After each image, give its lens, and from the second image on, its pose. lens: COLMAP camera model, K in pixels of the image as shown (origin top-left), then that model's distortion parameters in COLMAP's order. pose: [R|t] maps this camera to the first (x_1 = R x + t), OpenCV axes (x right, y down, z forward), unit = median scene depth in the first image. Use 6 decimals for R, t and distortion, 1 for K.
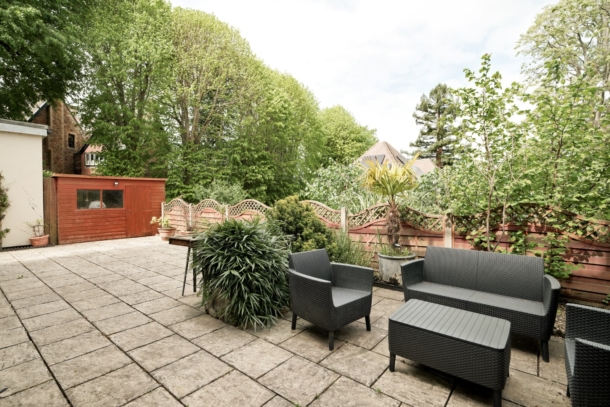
lens RADIAL K [[288.1, 0, 305.0], [0, 288.1, 203.5], [0, 0, 1]] dist [-0.000317, -0.000108]
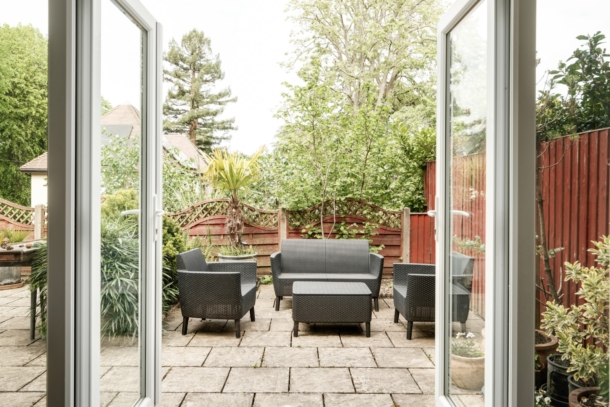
lens RADIAL K [[459.2, 0, 305.4], [0, 459.2, 189.4], [0, 0, 1]] dist [0.001392, 0.002931]
pose [[0.766621, 0.006517, 0.642067, -0.210254], [0.008161, 0.999769, -0.019891, 0.000319], [-0.642048, 0.020489, 0.766391, -0.119425]]
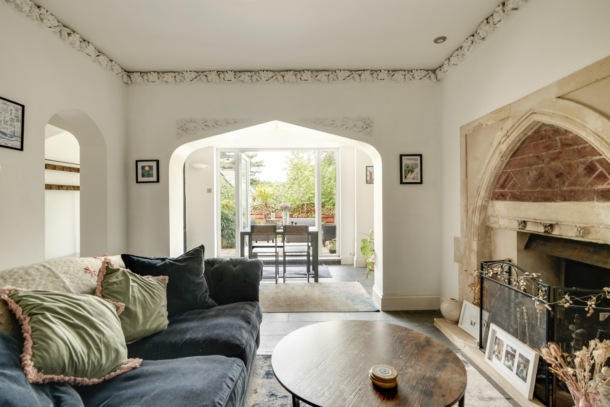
lens RADIAL K [[302.3, 0, 304.3], [0, 302.3, 197.0], [0, 0, 1]] dist [-0.000239, 0.000676]
pose [[0.779424, 0.007549, 0.626451, -0.453739], [0.022263, 0.998962, -0.039736, 0.023449], [-0.626101, 0.044918, 0.778447, -0.505778]]
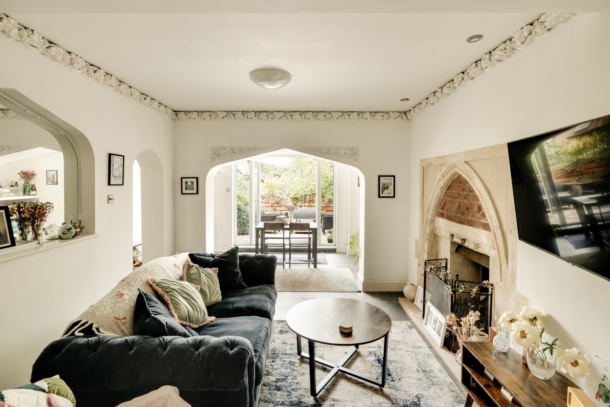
lens RADIAL K [[297.3, 0, 303.8], [0, 297.3, 184.7], [0, 0, 1]] dist [0.000487, 0.000023]
pose [[0.786769, 0.002379, 0.617243, -0.520312], [0.010182, 0.999807, -0.016831, -0.015241], [-0.617164, 0.019527, 0.786592, -0.591841]]
